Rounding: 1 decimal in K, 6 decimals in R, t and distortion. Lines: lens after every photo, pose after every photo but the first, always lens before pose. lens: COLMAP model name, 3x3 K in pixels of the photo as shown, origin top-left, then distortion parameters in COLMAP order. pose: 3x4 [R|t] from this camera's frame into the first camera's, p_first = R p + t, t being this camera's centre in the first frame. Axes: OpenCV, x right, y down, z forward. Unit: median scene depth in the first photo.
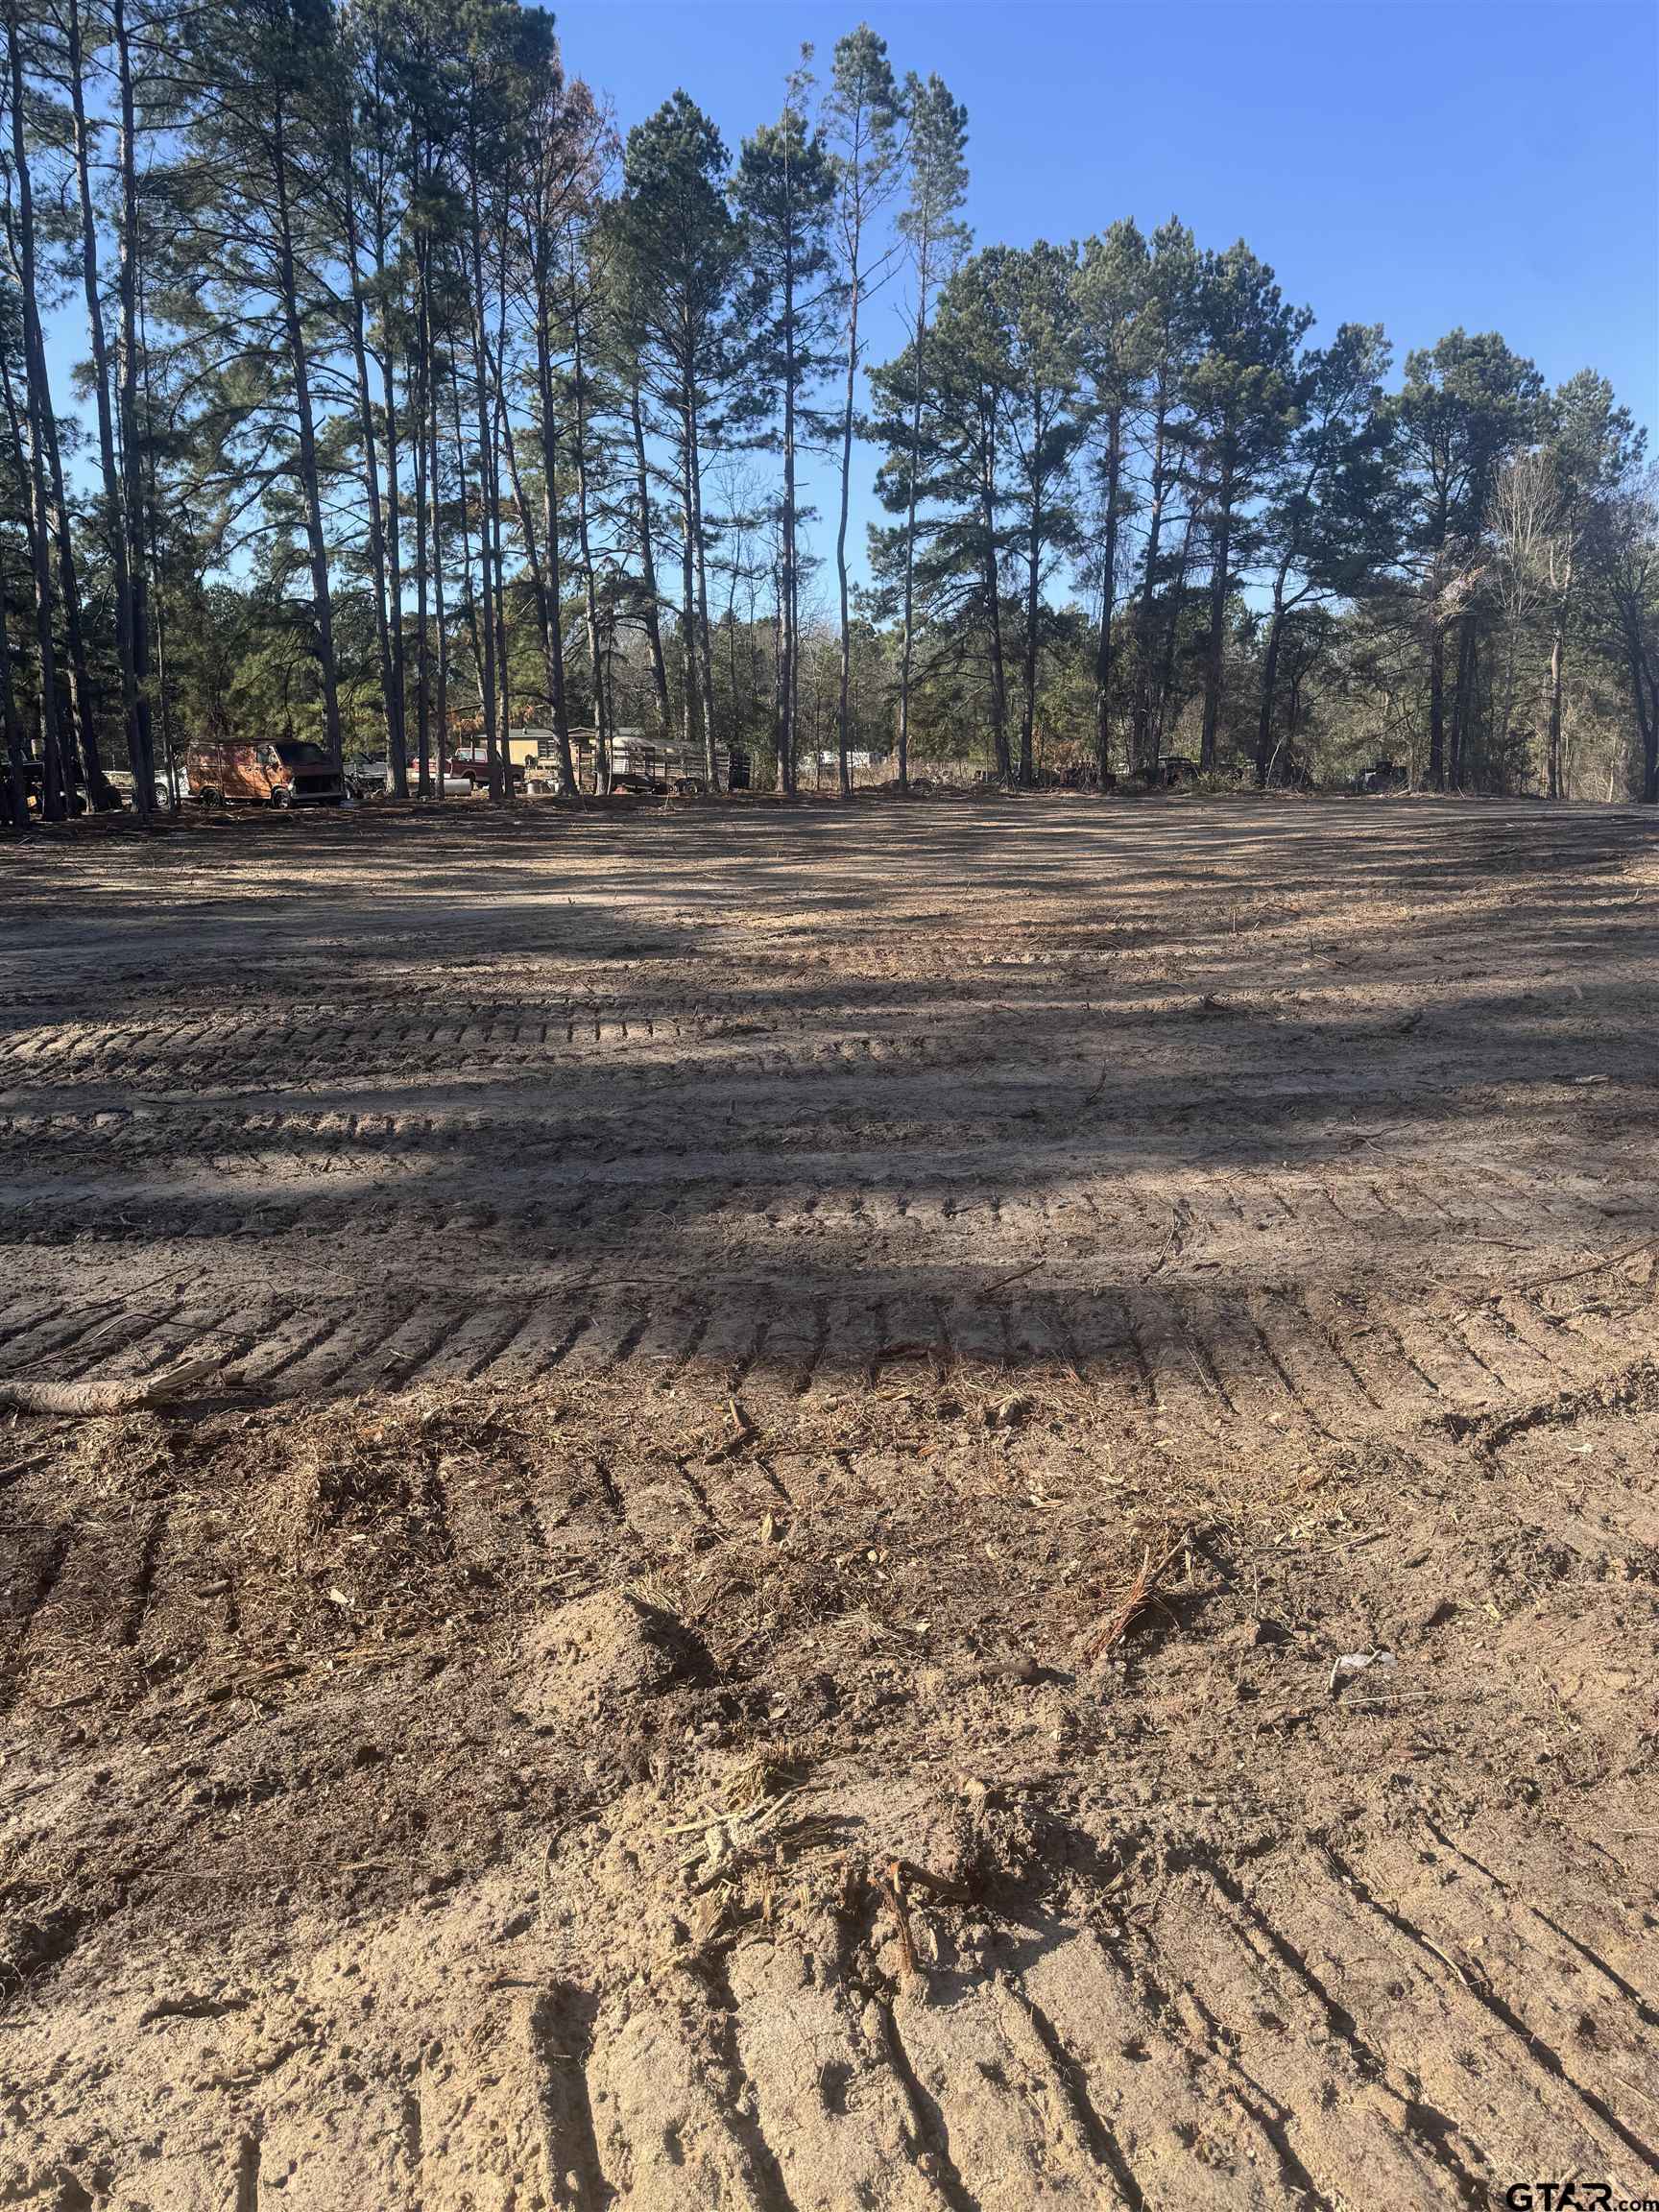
lens RADIAL K [[1556.0, 0, 829.5], [0, 1556.0, 1106.0], [0, 0, 1]] dist [0.028198, -0.047049]
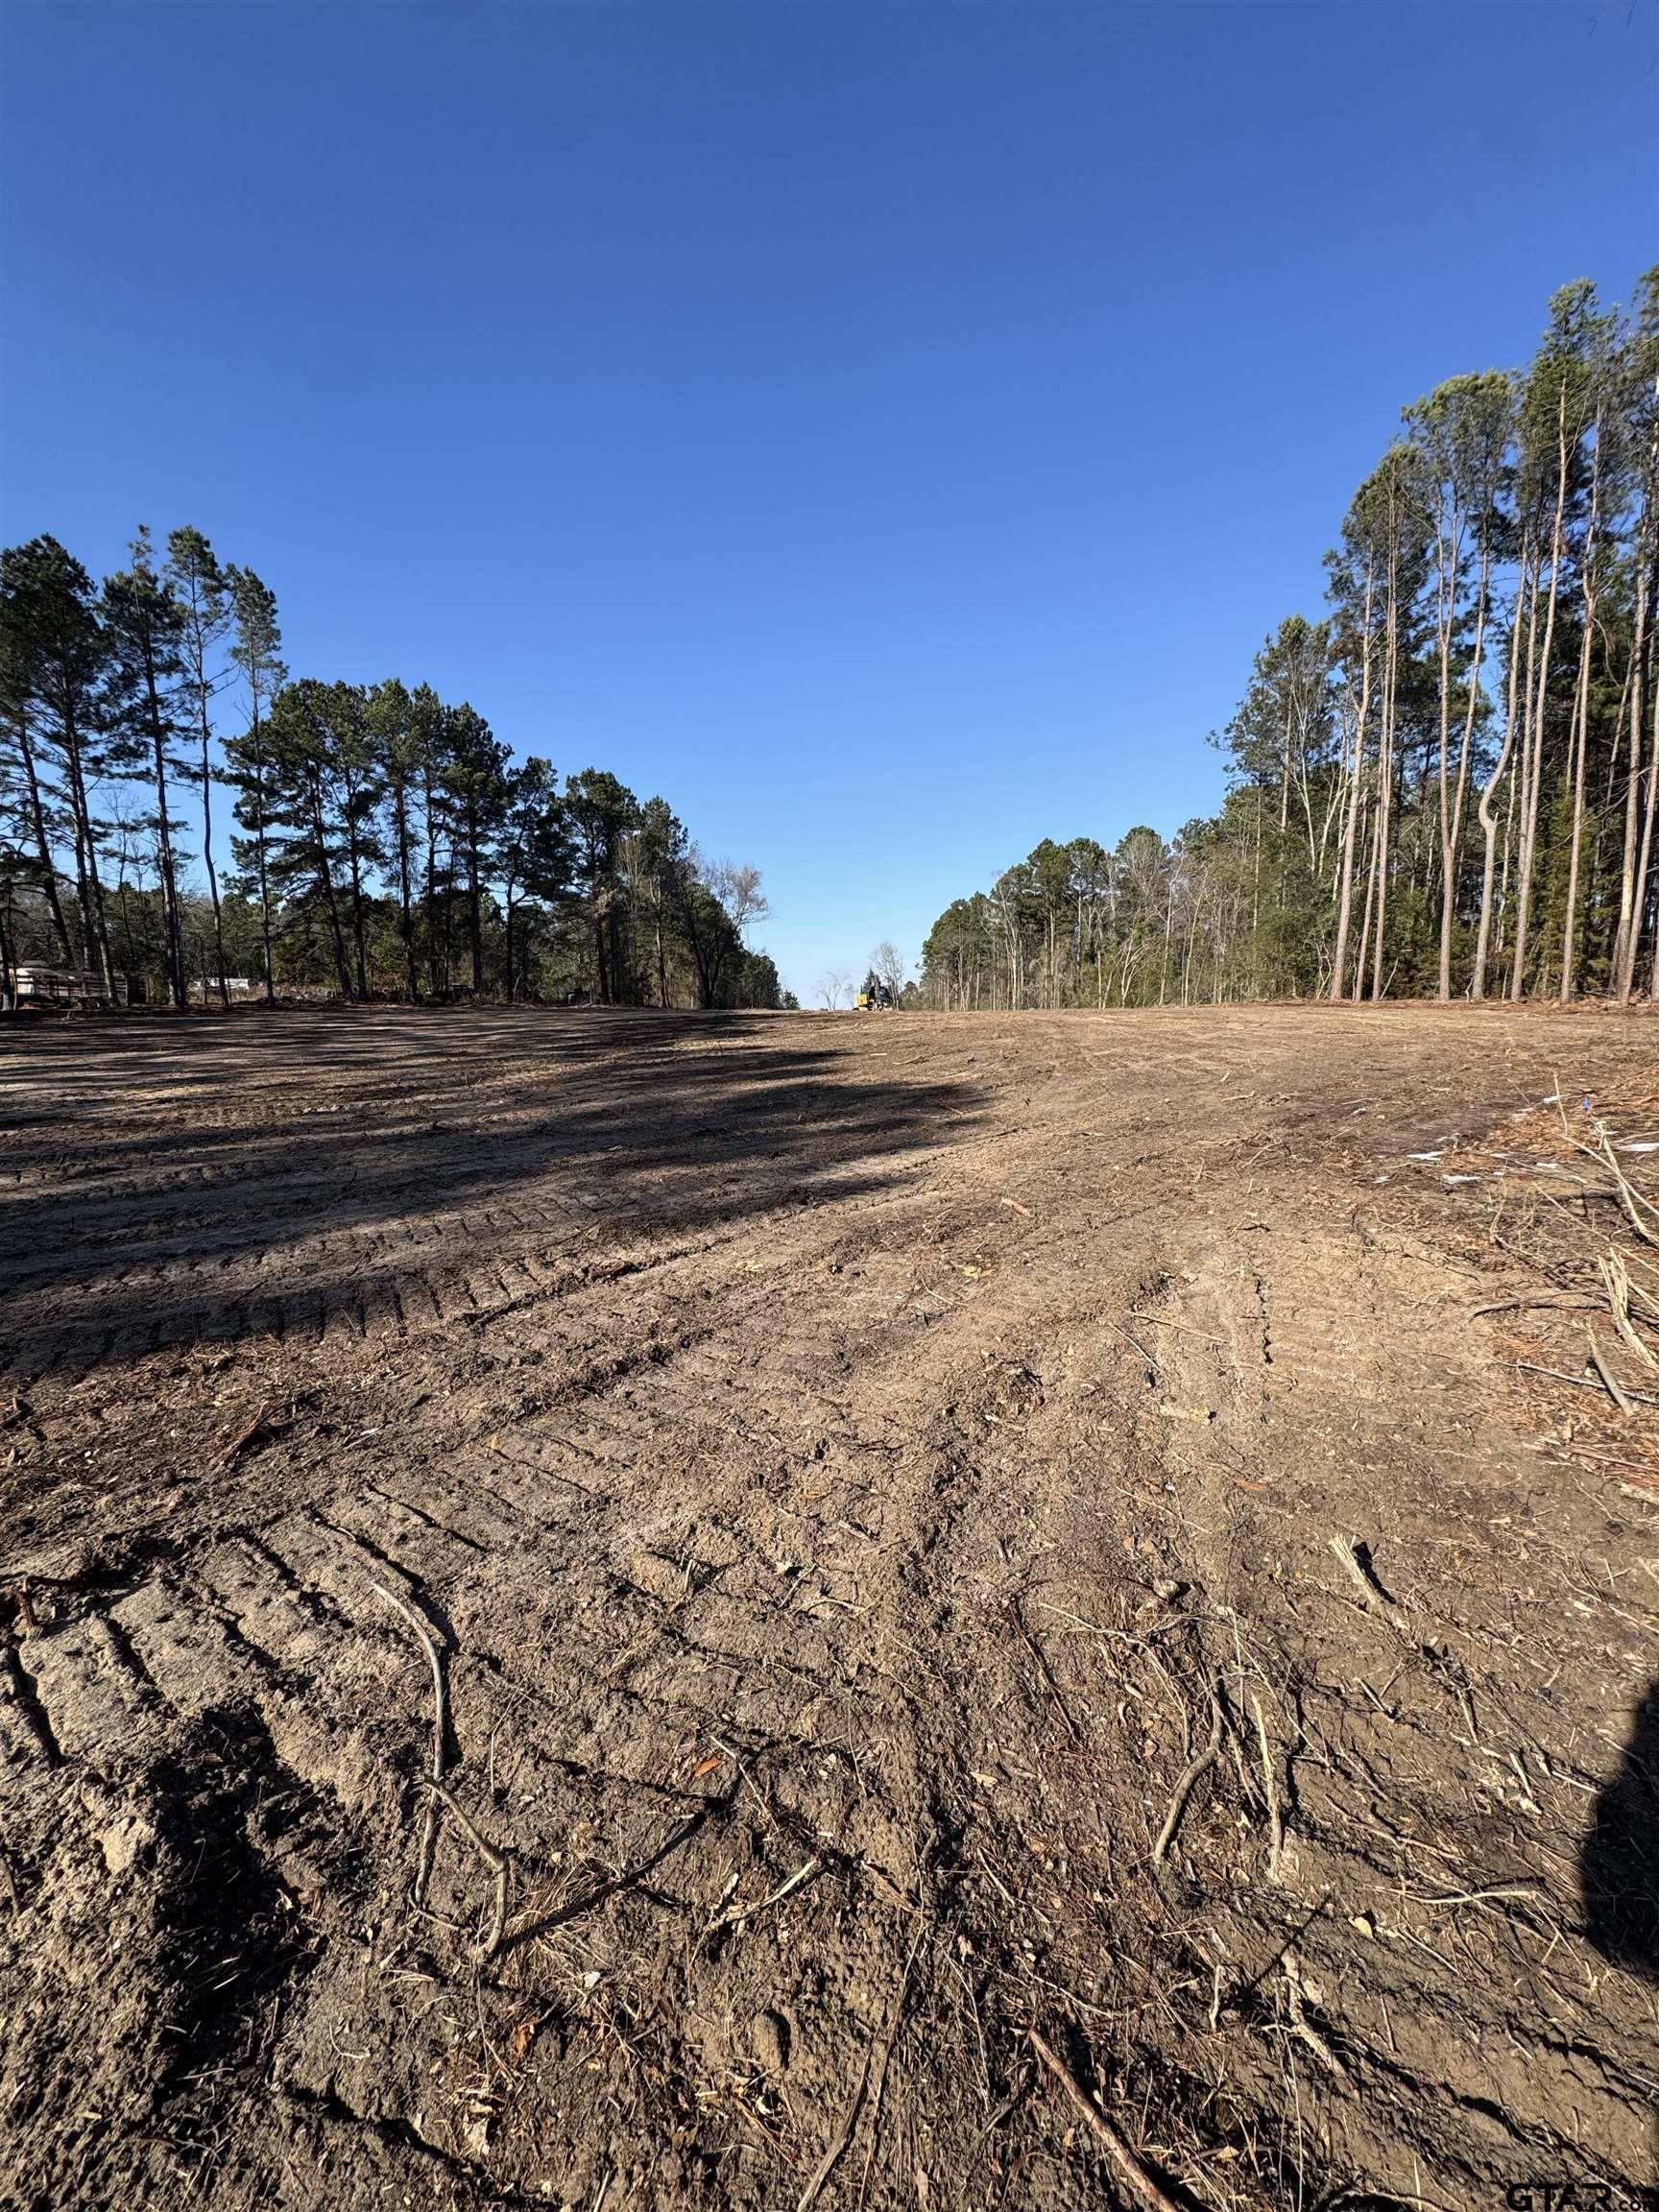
lens RADIAL K [[874.5, 0, 835.1], [0, 874.5, 1100.3], [0, 0, 1]] dist [-0.003122, 0.000574]
pose [[0.821682, -0.070493, 0.565570, 0.009995], [0.119662, 0.991541, -0.050263, 0.001852], [-0.557243, 0.108978, 0.823167, -0.018500]]
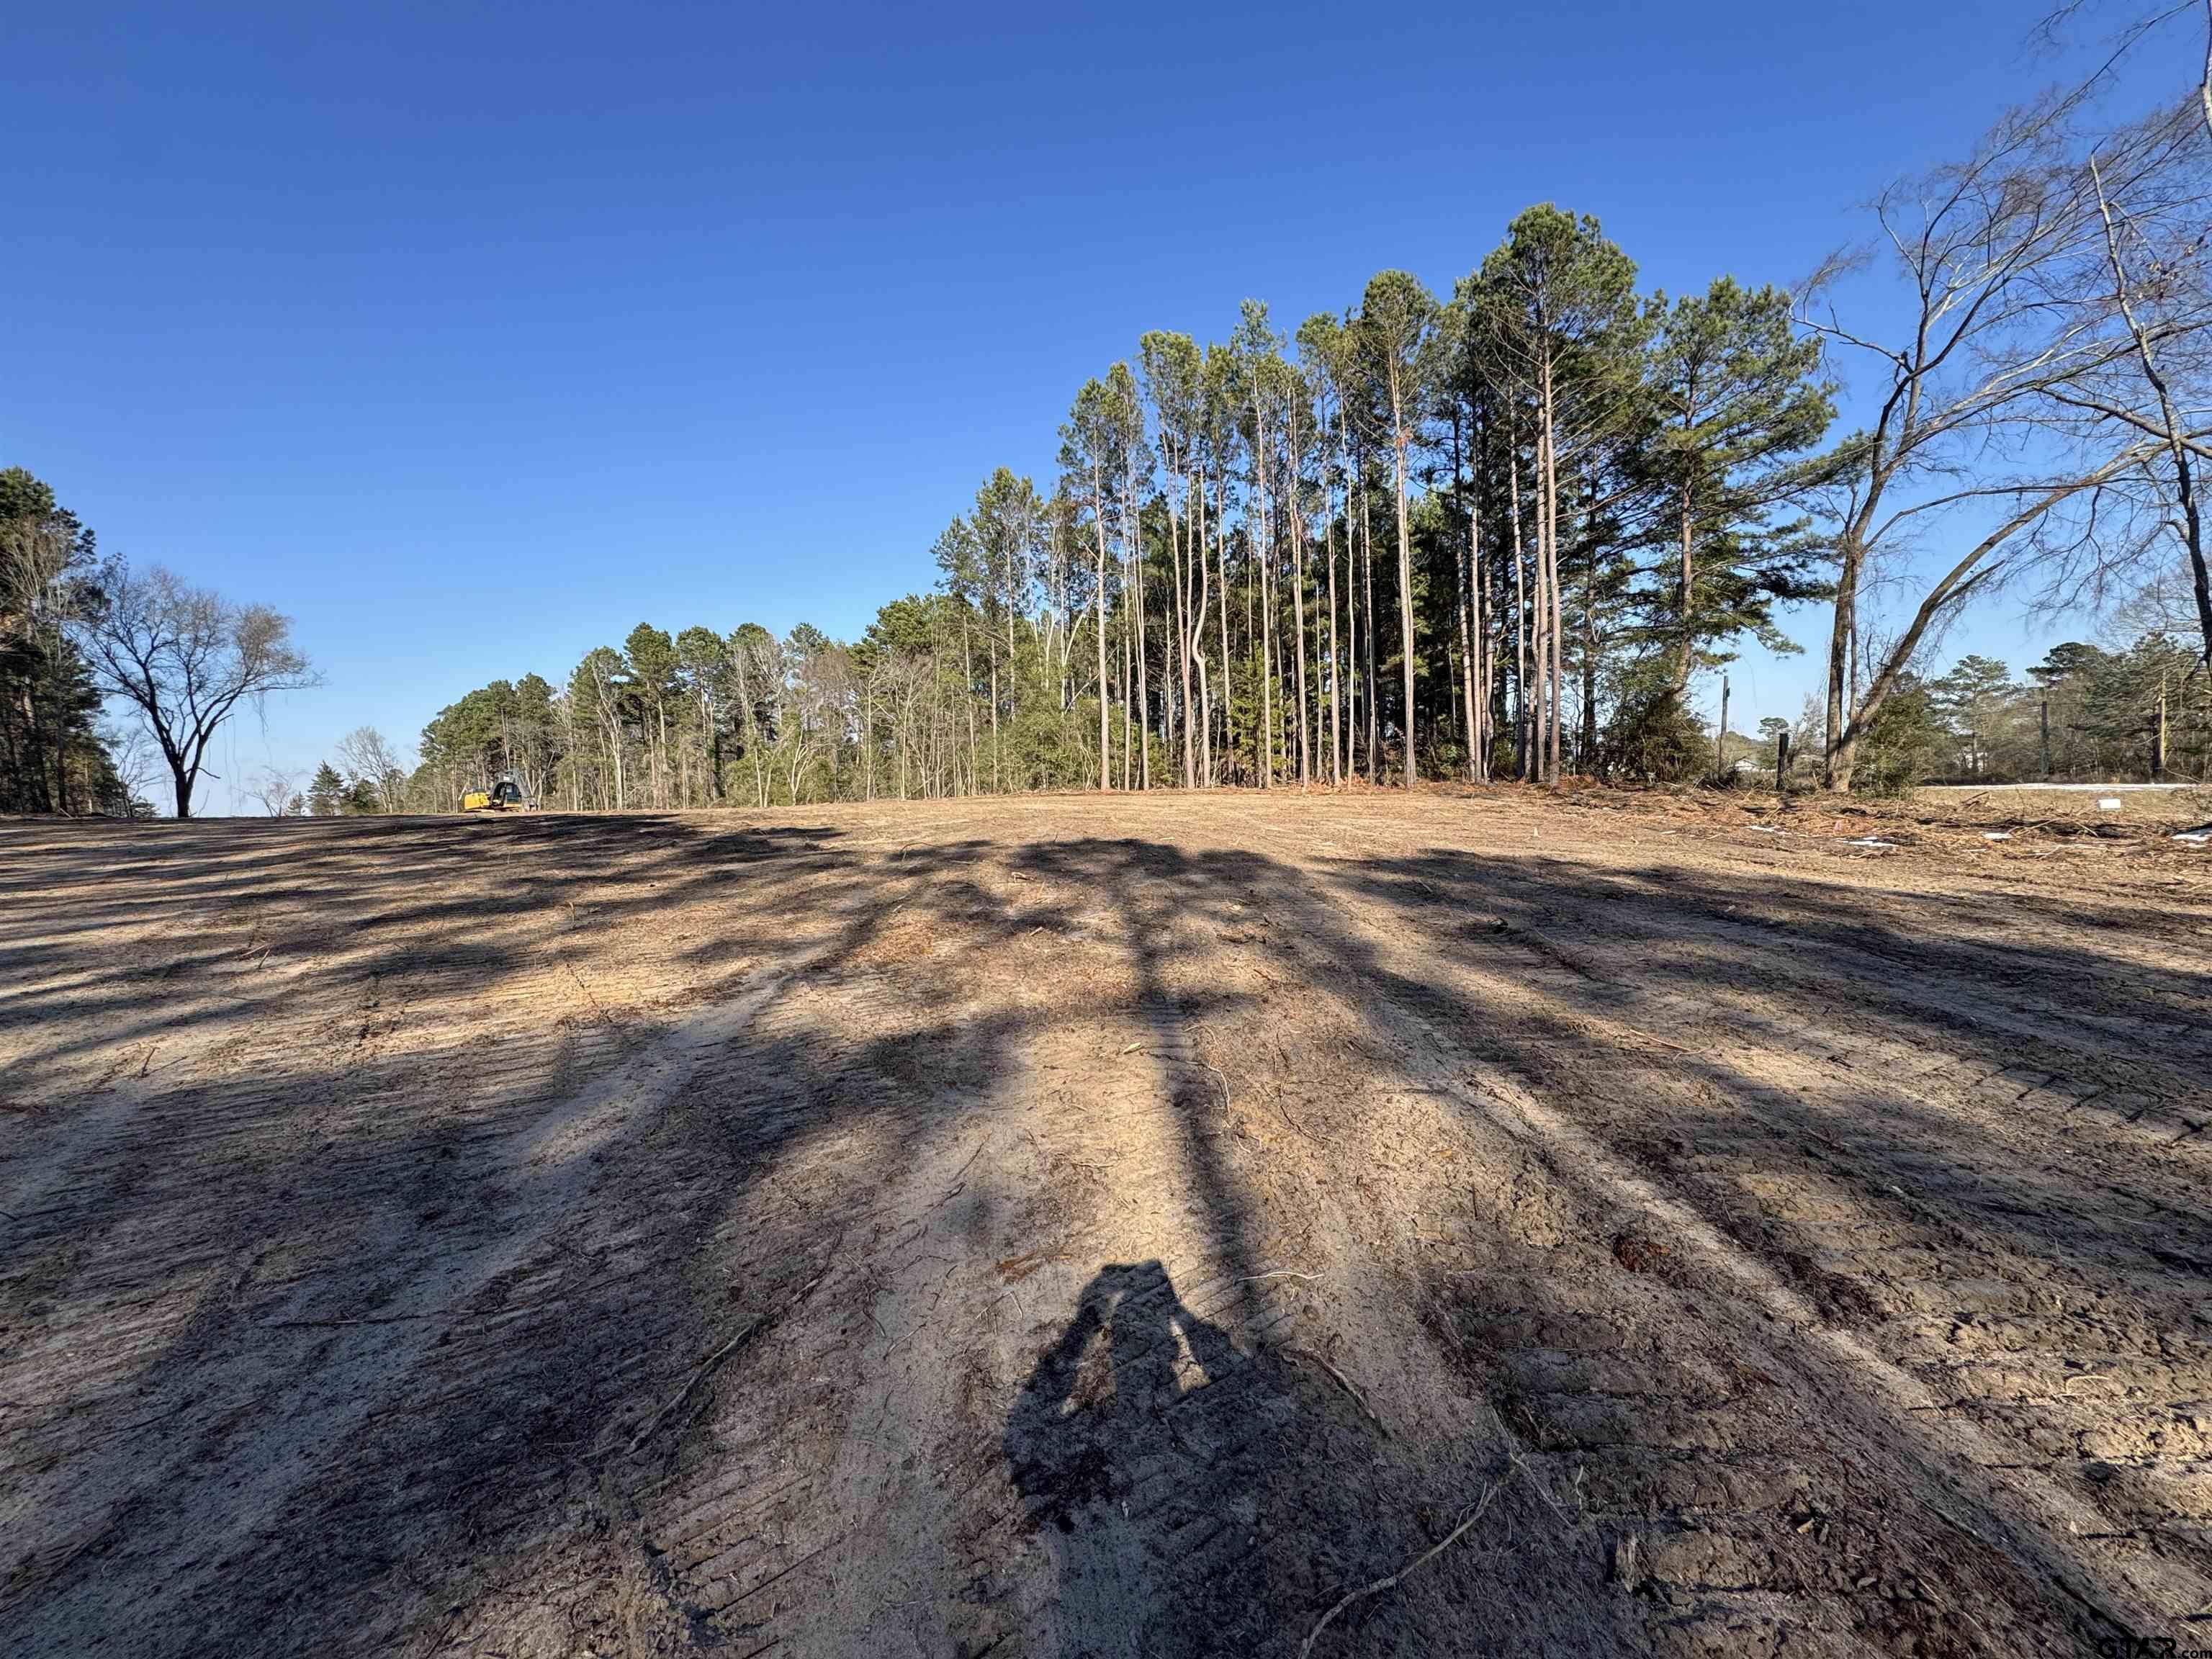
lens RADIAL K [[874.5, 0, 1106.0], [0, 874.5, 829.5], [0, 0, 1]] dist [-0.003122, 0.000574]
pose [[0.144558, -0.046223, 0.988416, -0.089476], [0.214750, 0.976565, 0.014261, -0.034674], [-0.965912, 0.210201, 0.151097, 0.178976]]
